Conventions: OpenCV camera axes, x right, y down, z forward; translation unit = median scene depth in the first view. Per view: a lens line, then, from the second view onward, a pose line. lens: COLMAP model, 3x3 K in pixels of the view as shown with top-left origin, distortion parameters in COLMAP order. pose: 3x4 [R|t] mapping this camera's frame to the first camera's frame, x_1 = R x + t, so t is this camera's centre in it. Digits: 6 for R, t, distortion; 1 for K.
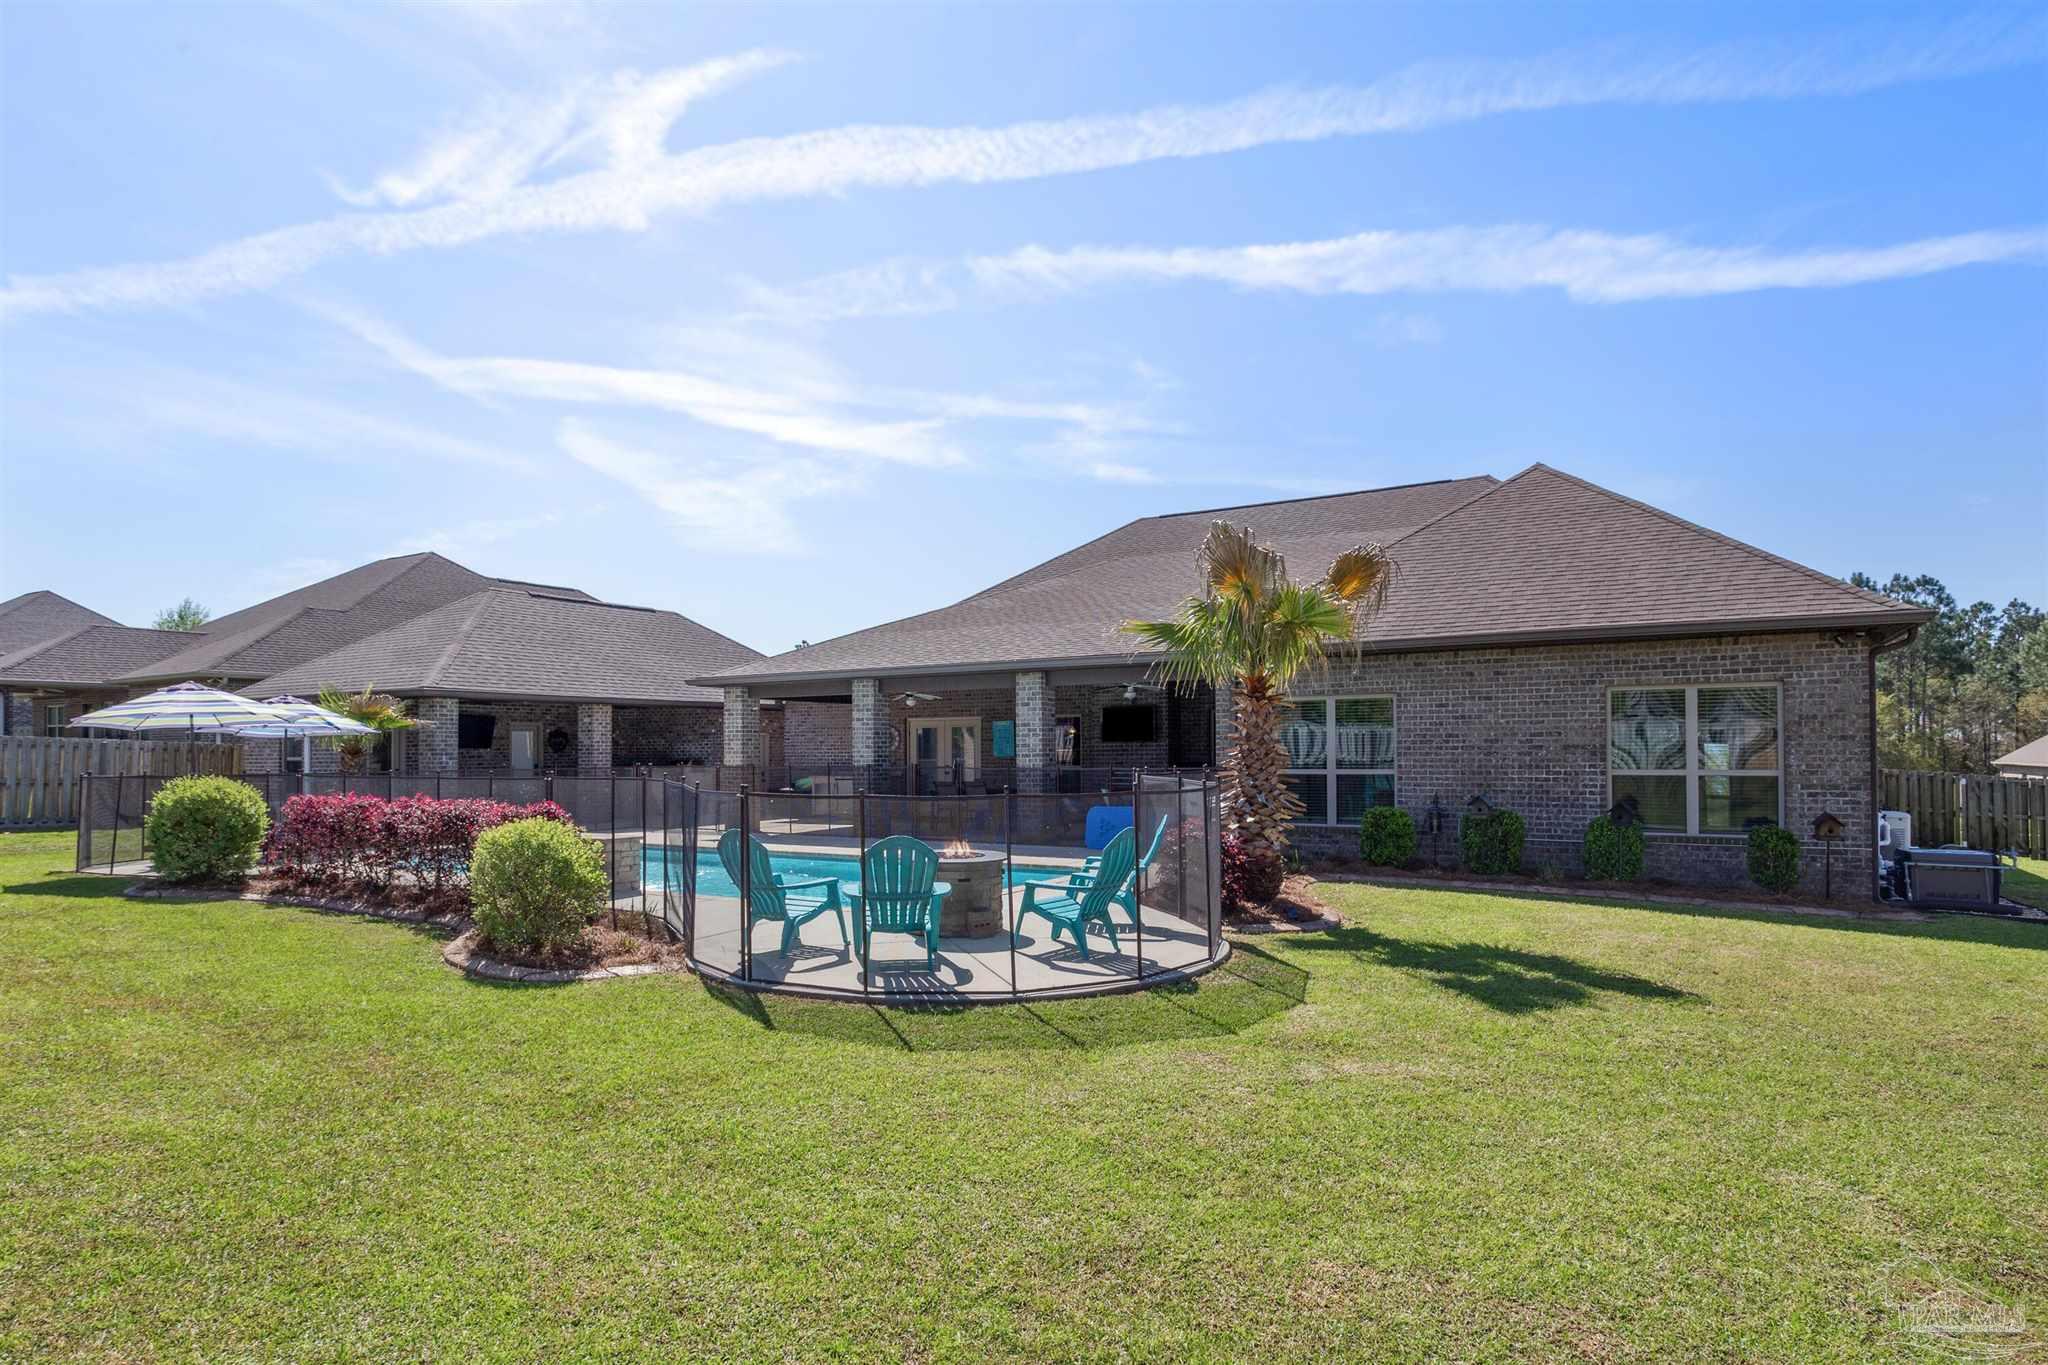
lens RADIAL K [[1094.4, 0, 1021.7], [0, 1094.4, 735.1], [0, 0, 1]] dist [-0.003909, -0.001093]
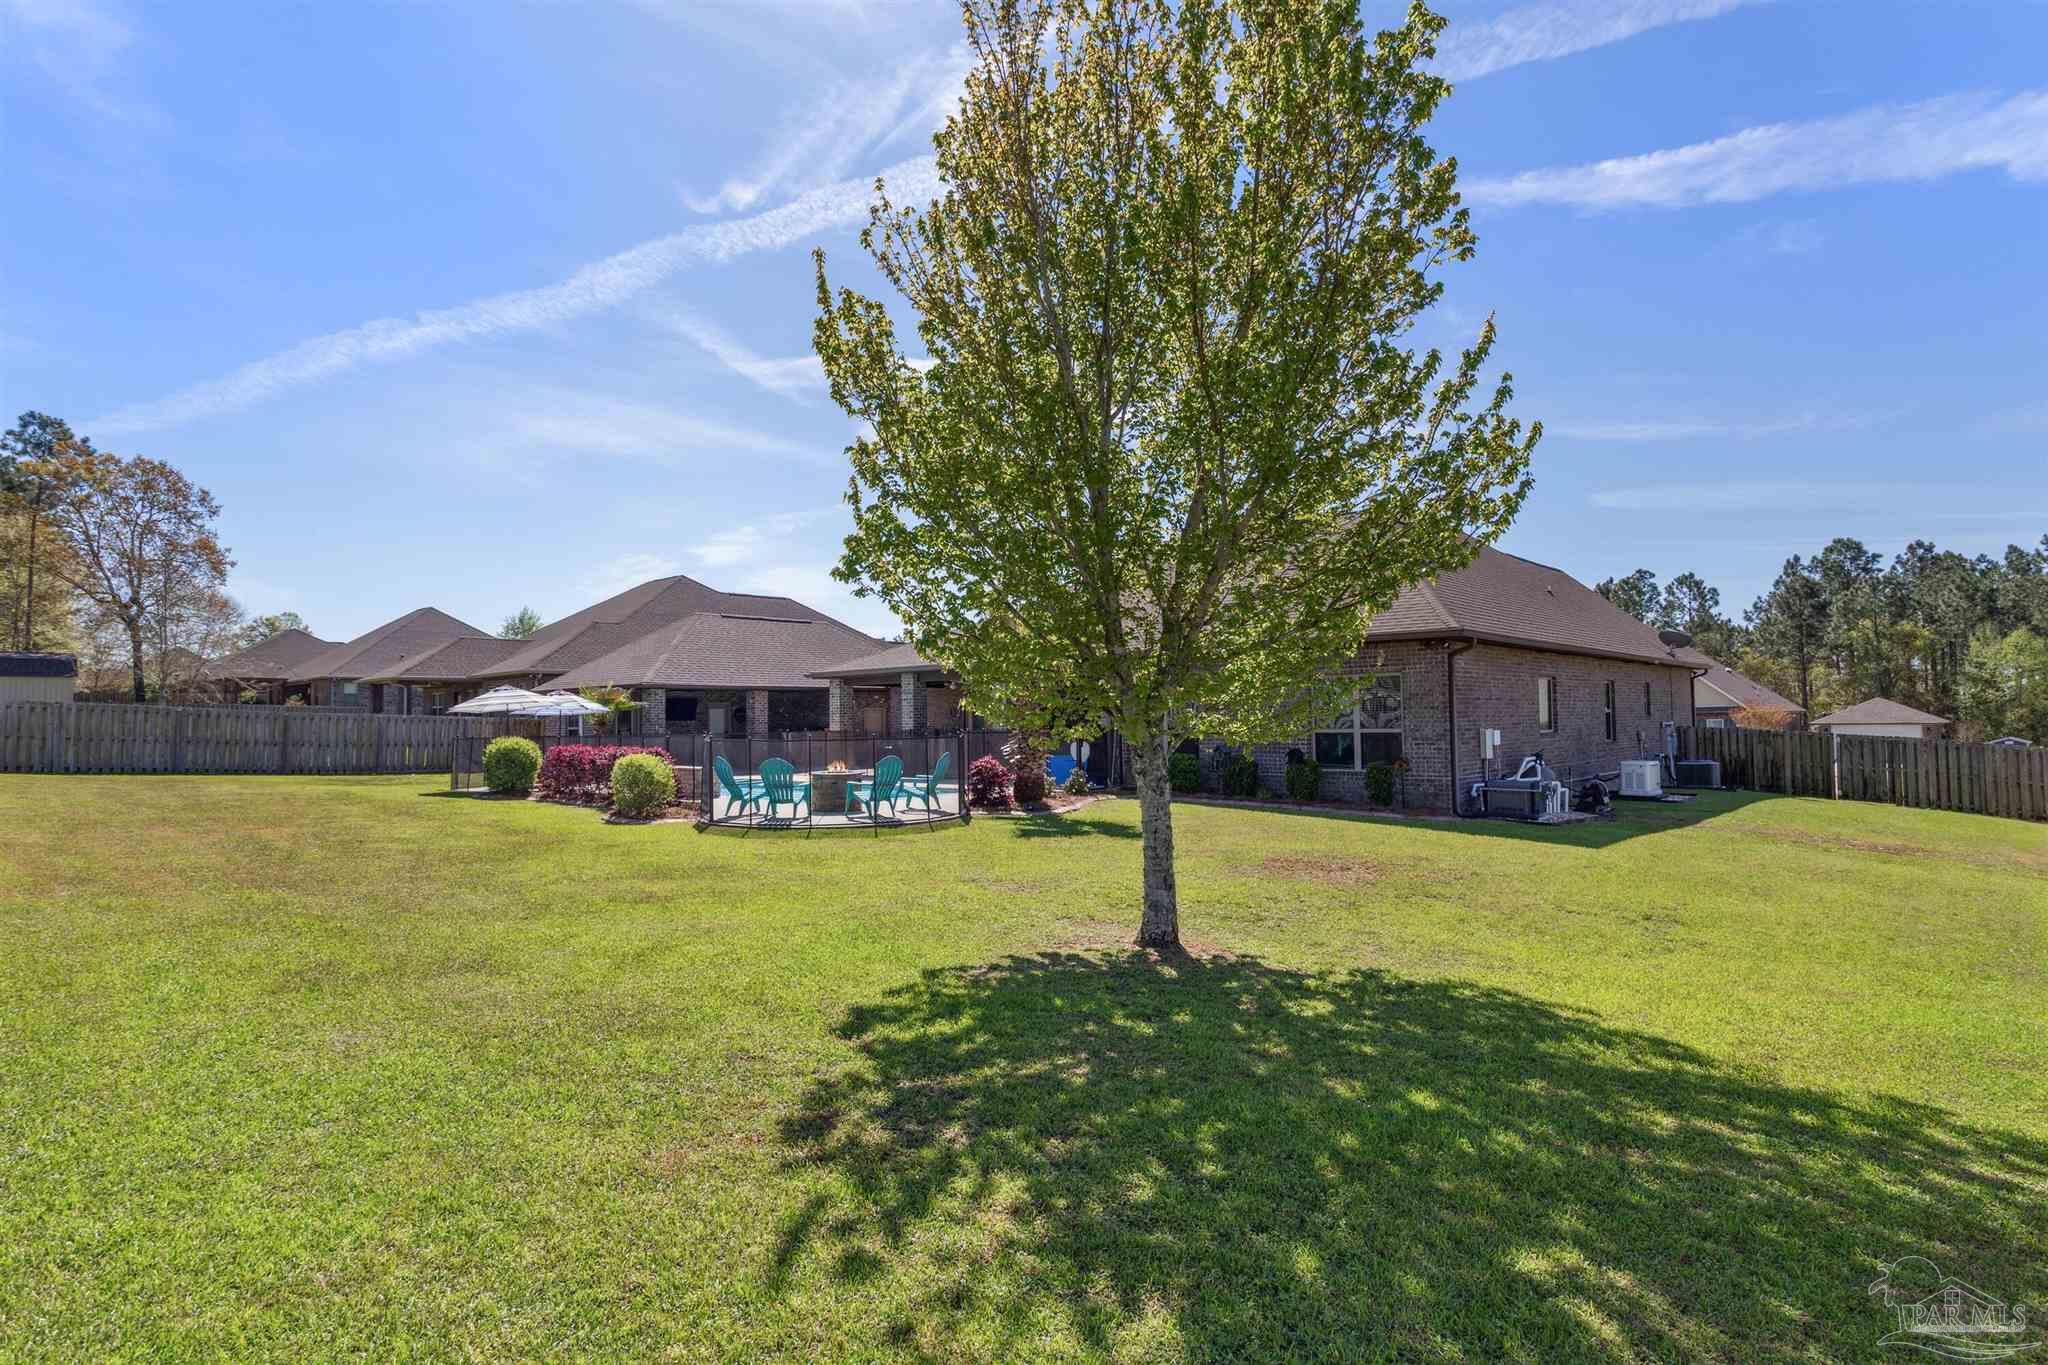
lens RADIAL K [[973.2, 0, 1024.0], [0, 973.2, 682.5], [0, 0, 1]] dist [-0.001366, 0.002165]
pose [[0.983656, -0.014753, -0.179451, 0.249108], [0.010547, 0.999647, -0.024370, -0.003388], [0.179747, 0.022079, 0.983465, -0.290566]]
